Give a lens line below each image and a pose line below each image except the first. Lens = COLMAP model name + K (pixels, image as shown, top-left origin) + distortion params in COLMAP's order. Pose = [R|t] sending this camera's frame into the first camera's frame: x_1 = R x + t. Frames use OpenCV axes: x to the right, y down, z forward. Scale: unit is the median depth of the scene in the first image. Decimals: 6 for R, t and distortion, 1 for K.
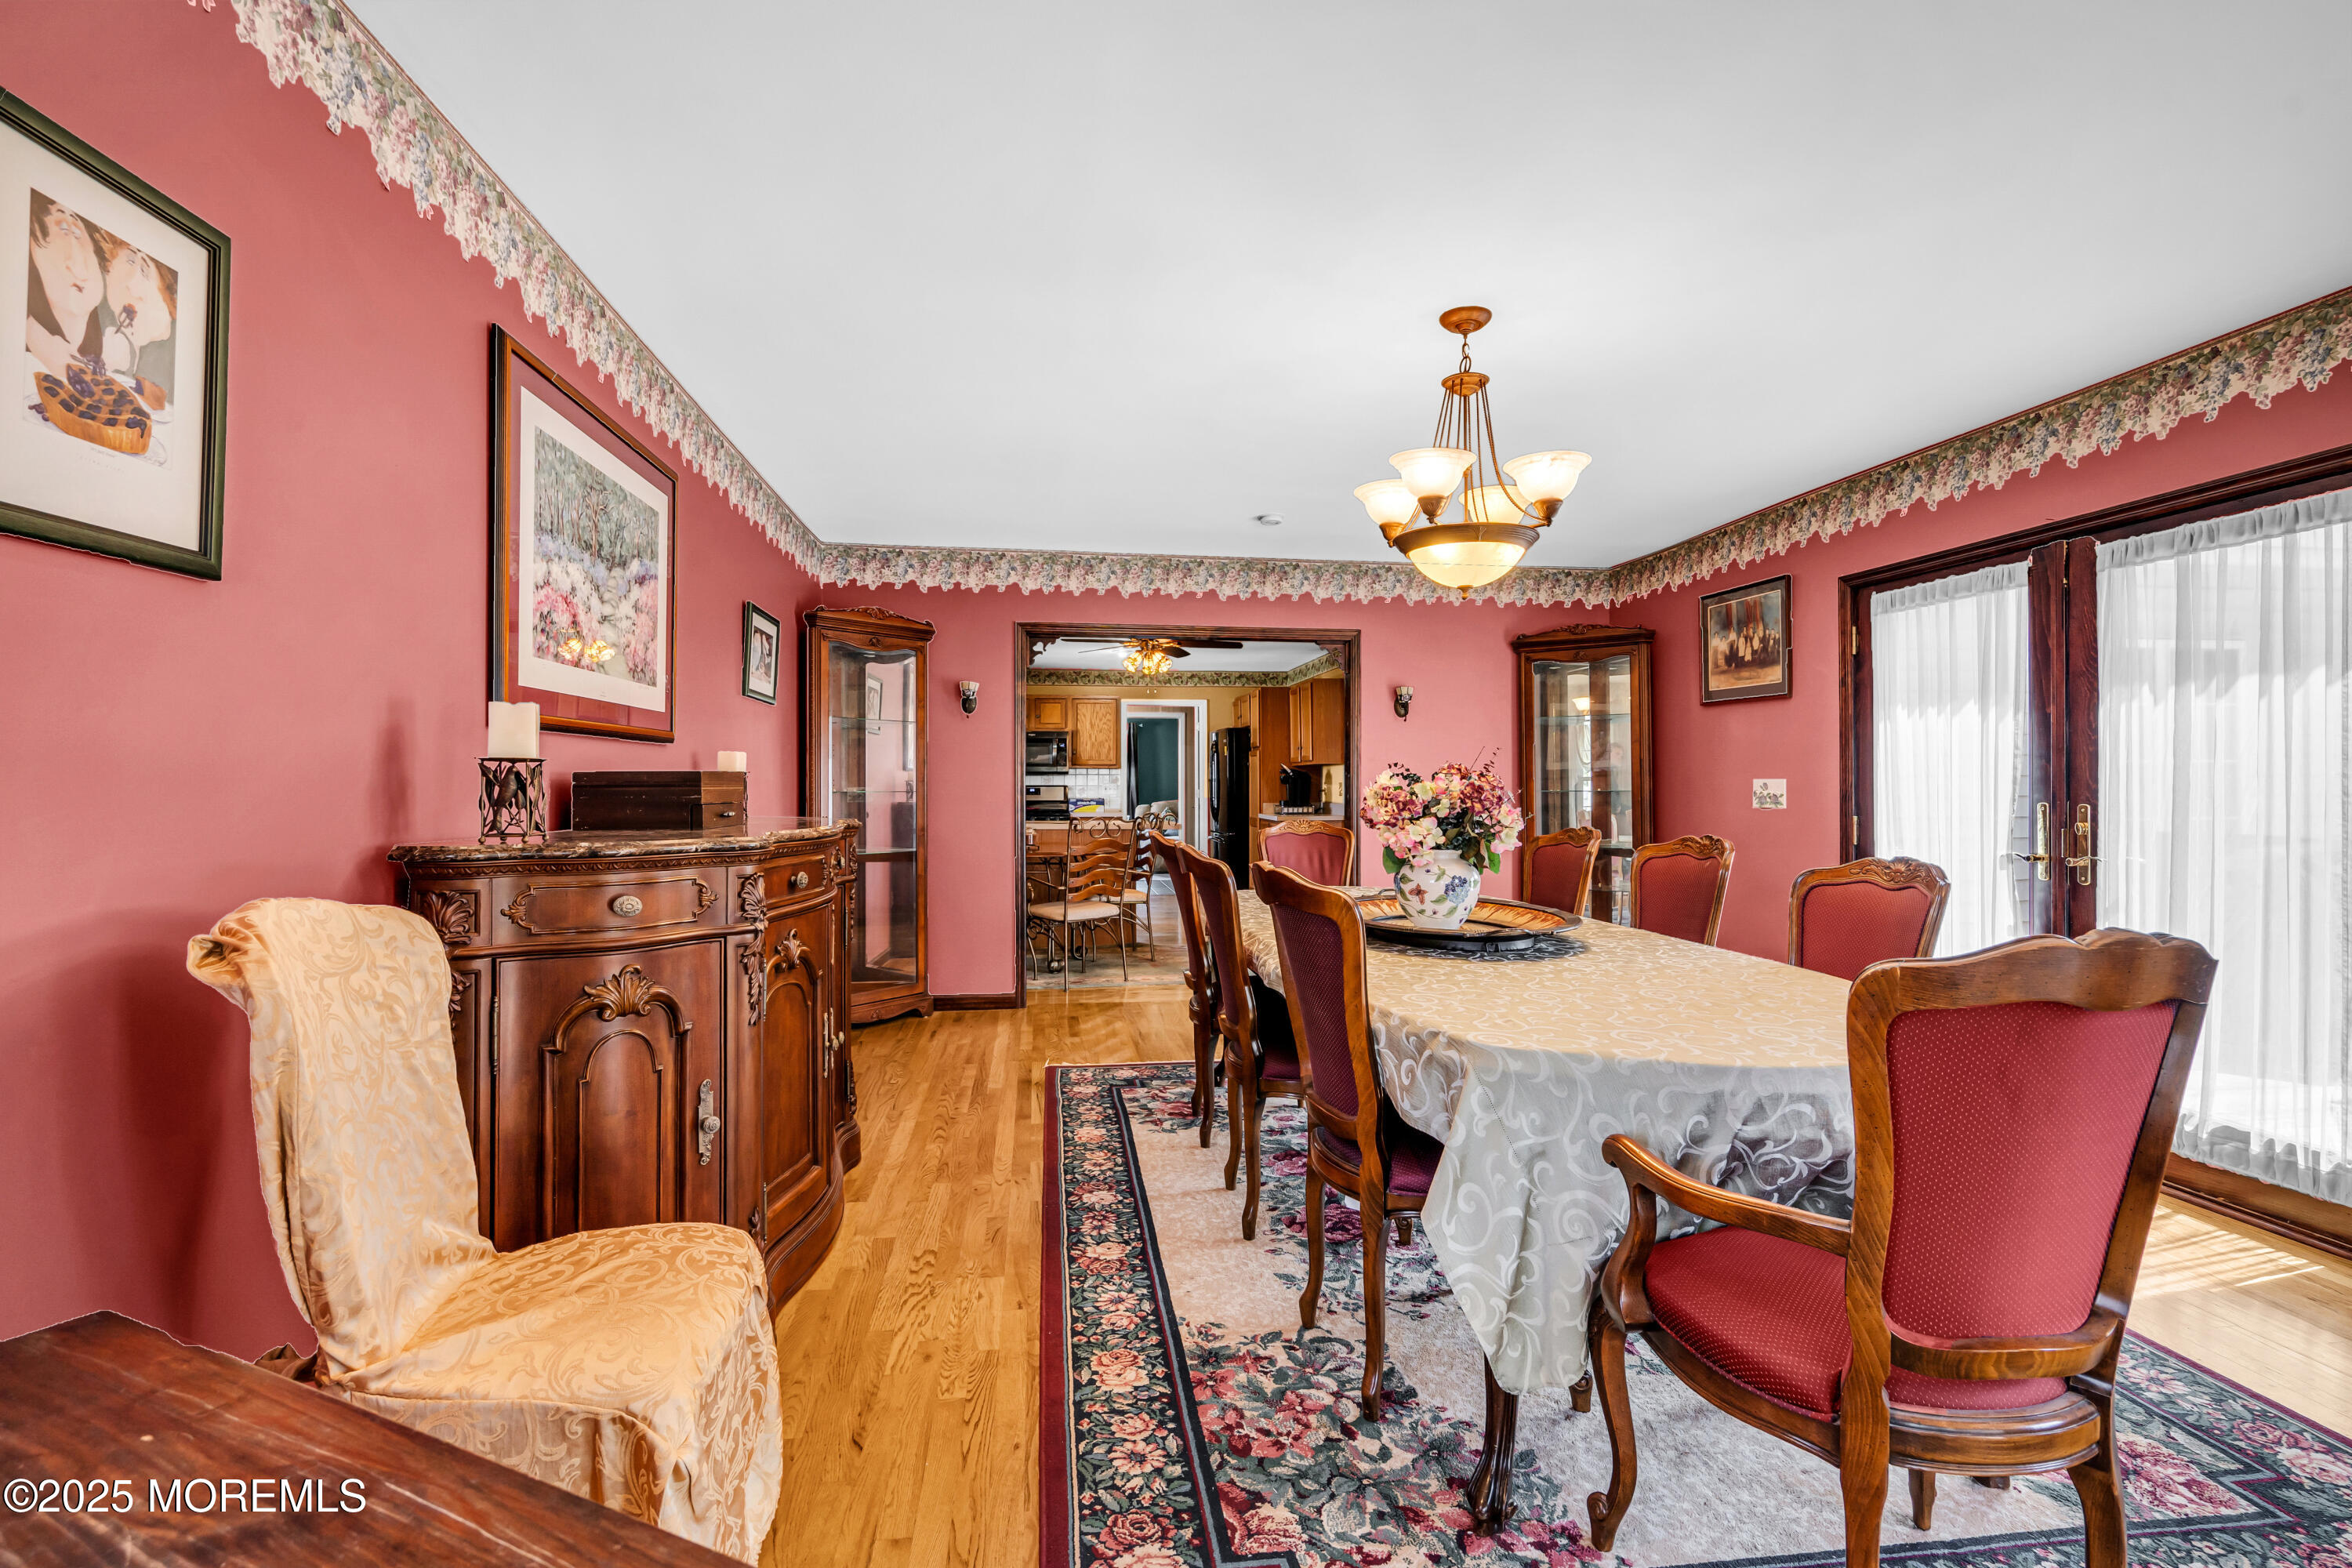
lens RADIAL K [[1076.3, 0, 1183.3], [0, 1076.3, 802.4], [0, 0, 1]] dist [0.000538, 0.000019]
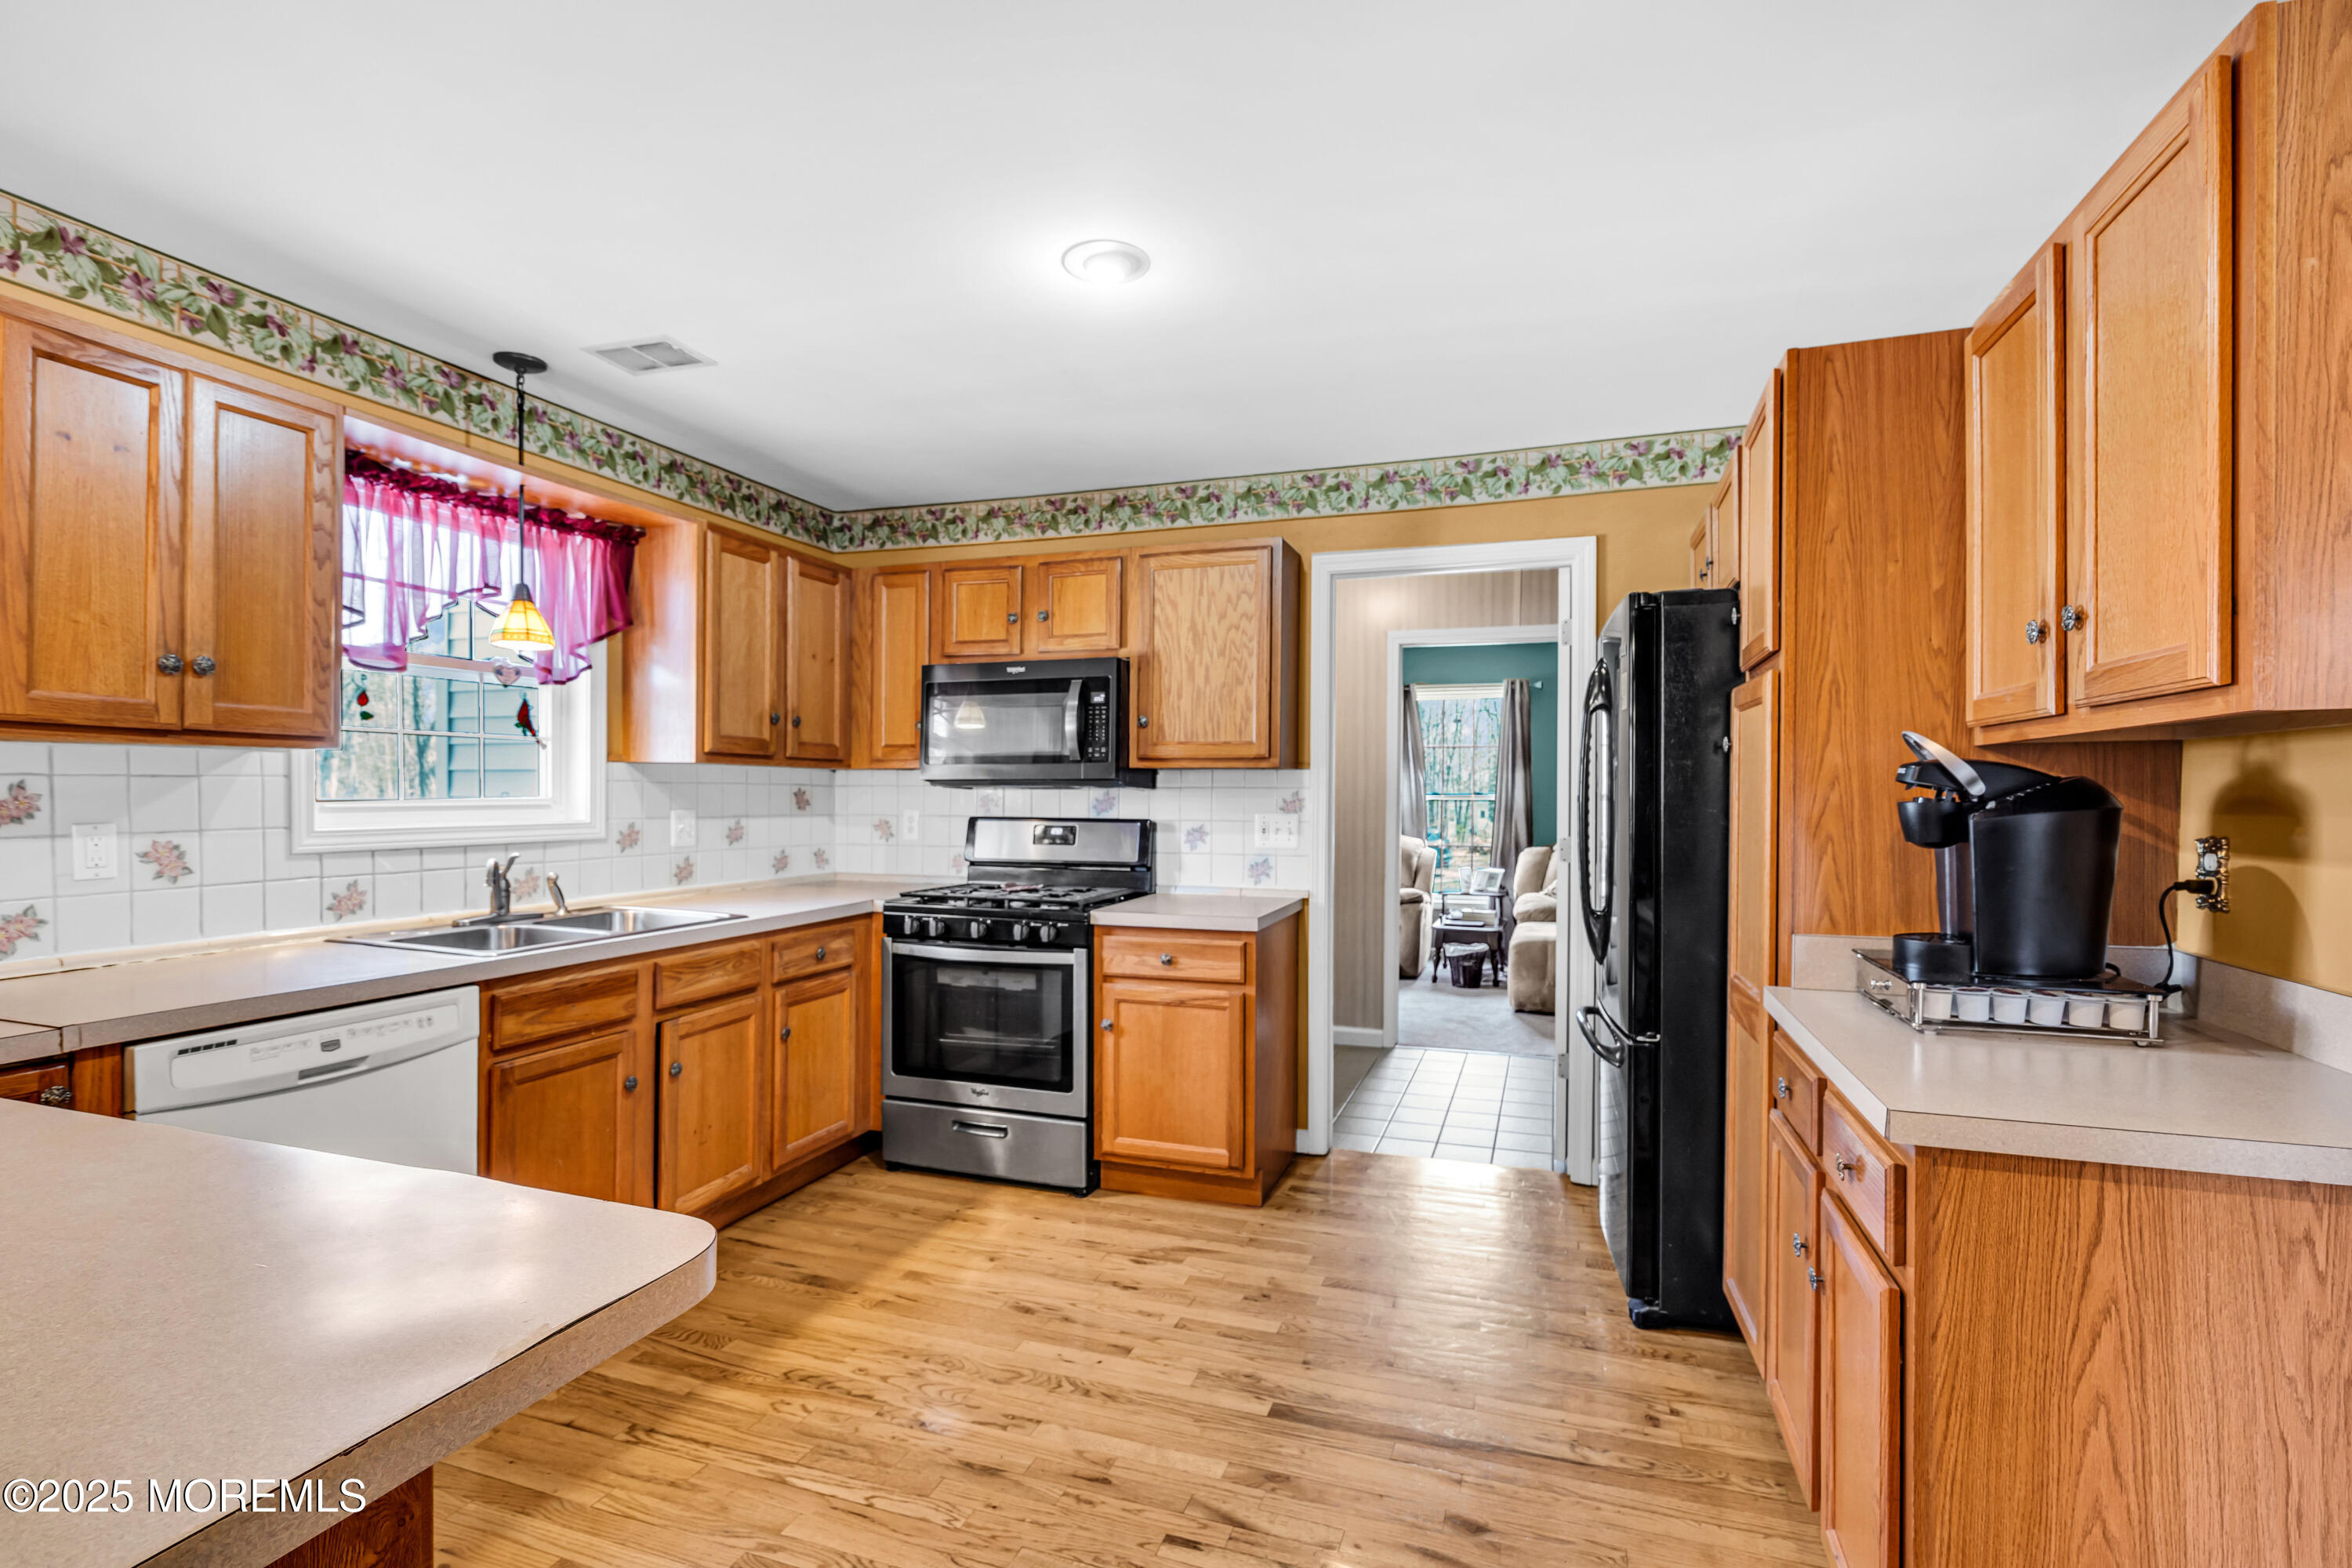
lens RADIAL K [[1076.3, 0, 1183.3], [0, 1076.3, 802.4], [0, 0, 1]] dist [0.000538, 0.000019]
pose [[0.891482, 0.008841, -0.452969, 0.057628], [-0.010988, 0.999937, -0.002109, -0.020542], [0.452922, 0.006857, 0.891524, 0.703587]]
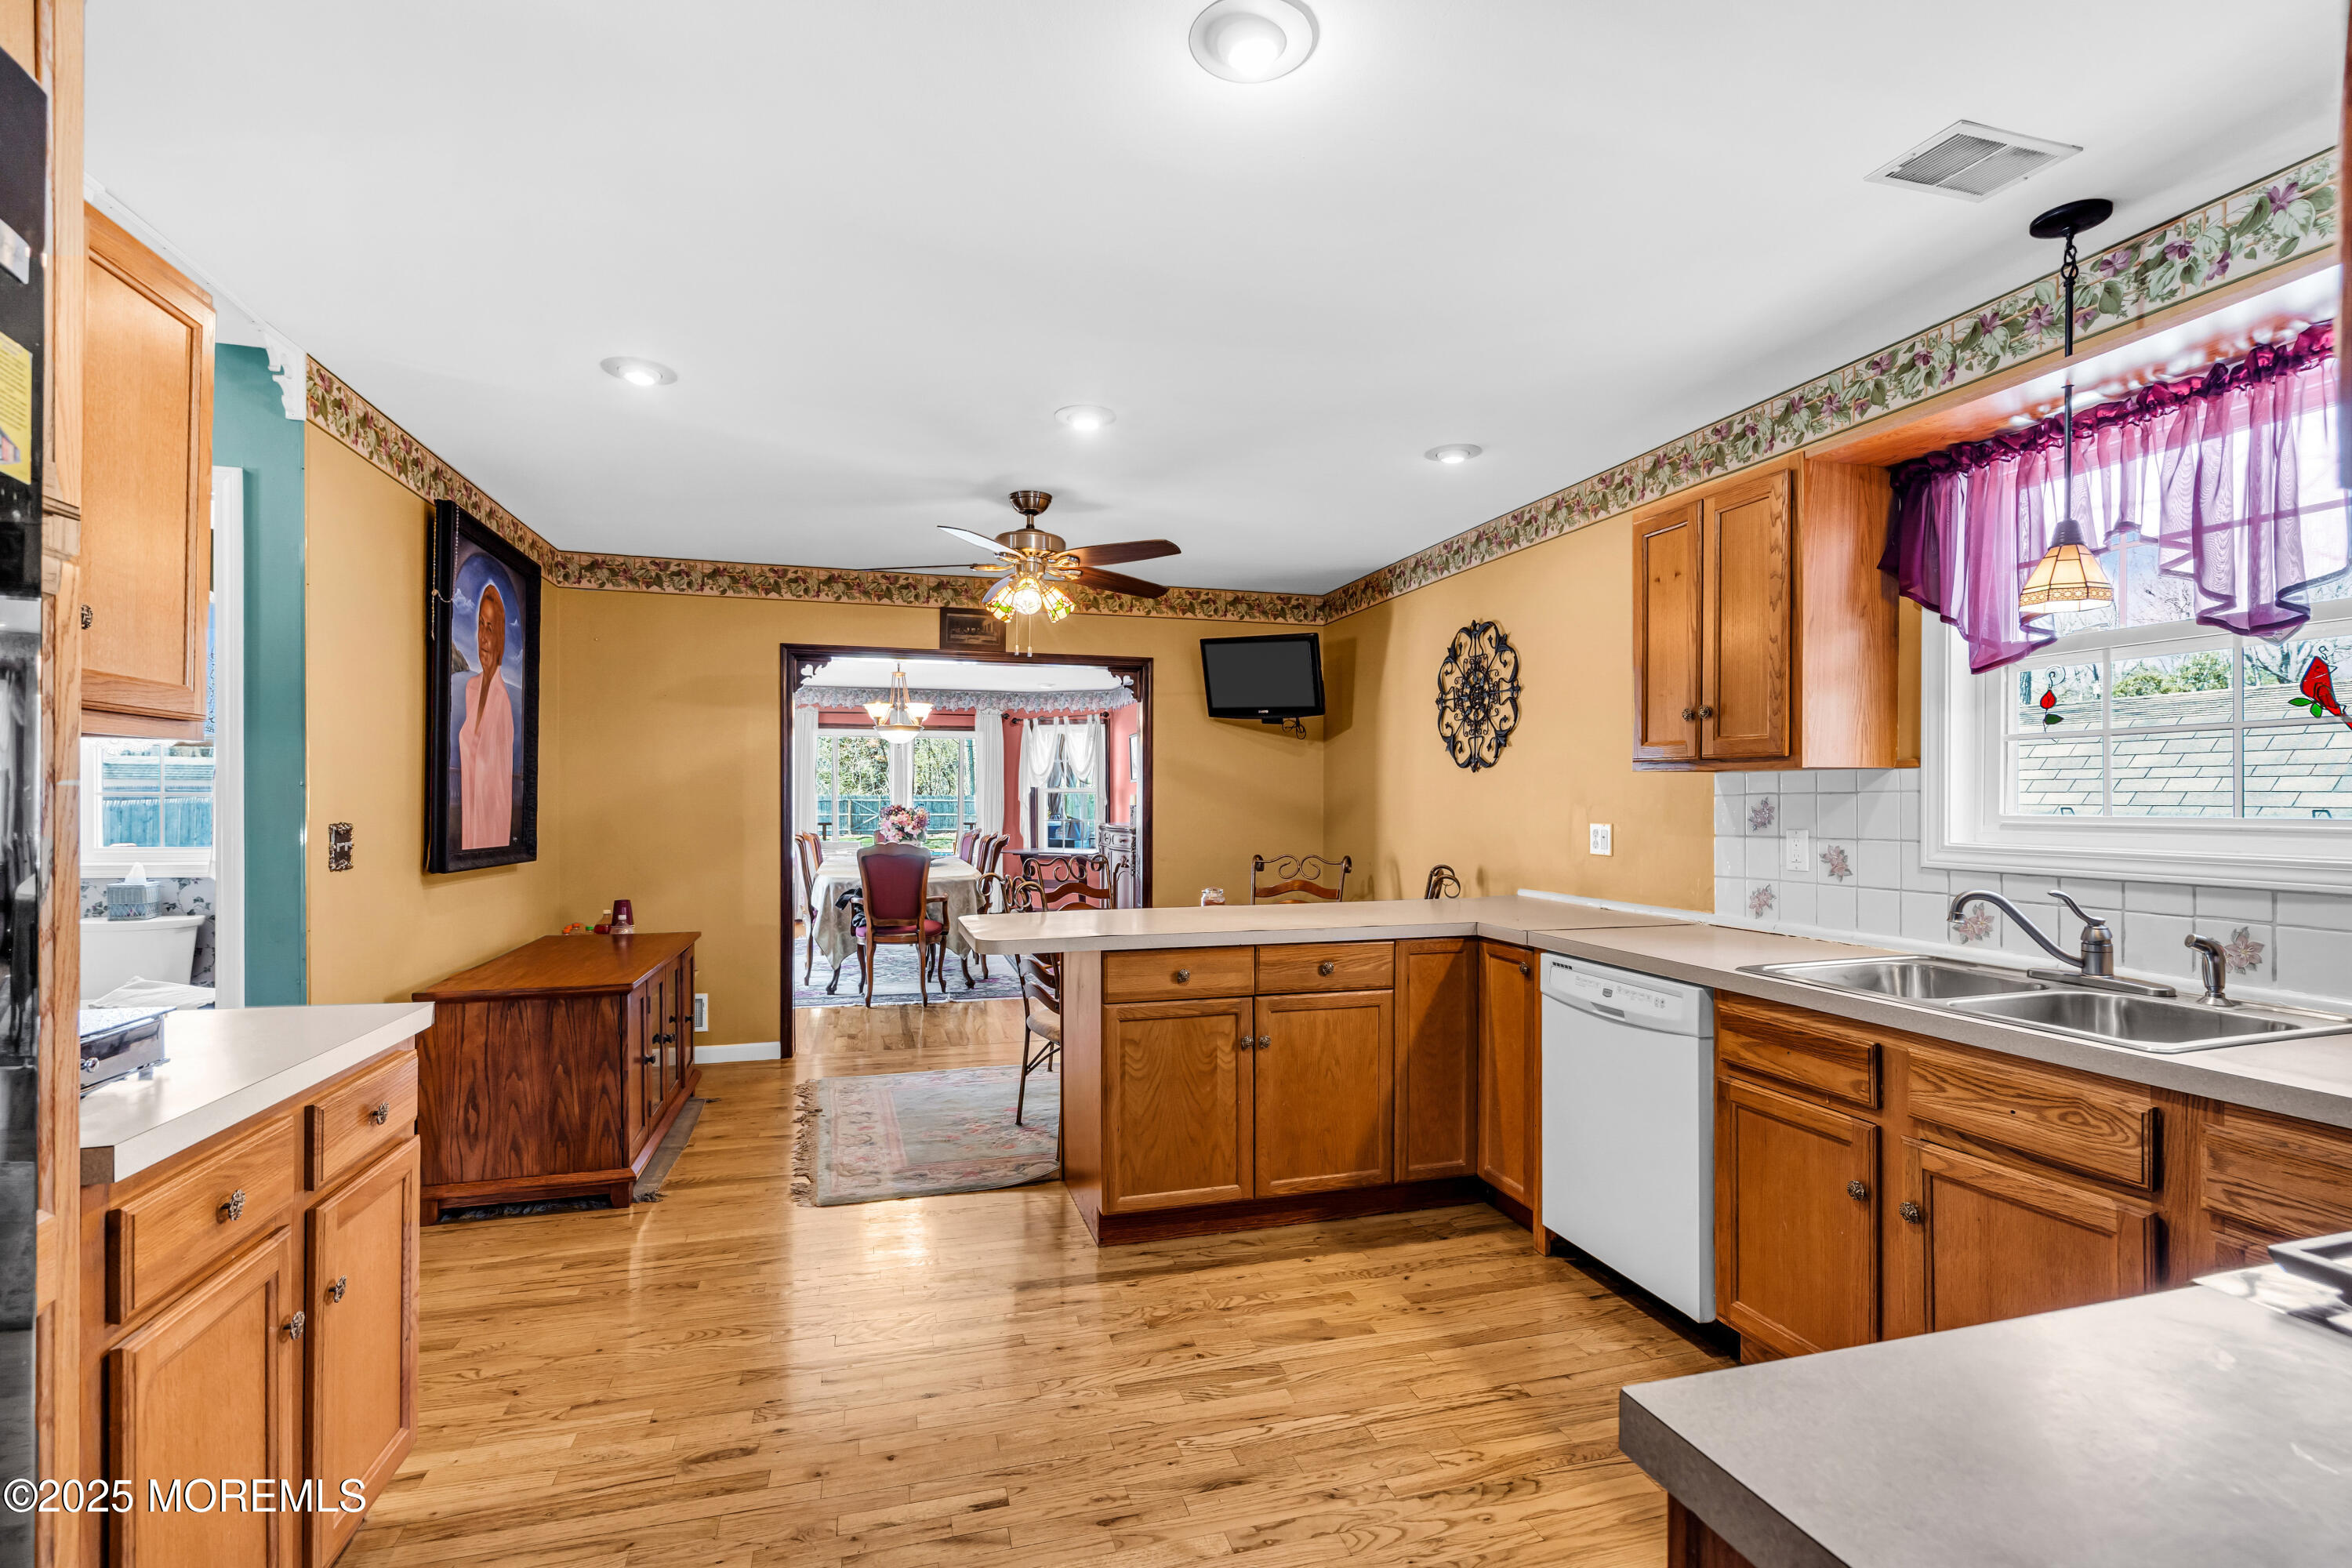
lens RADIAL K [[1076.3, 0, 1183.3], [0, 1076.3, 802.4], [0, 0, 1]] dist [0.000538, 0.000019]
pose [[-0.989149, -0.002774, -0.146893, -0.020184], [-0.005210, 0.999855, 0.016201, -0.024934], [0.146827, 0.016791, -0.989020, 1.022997]]
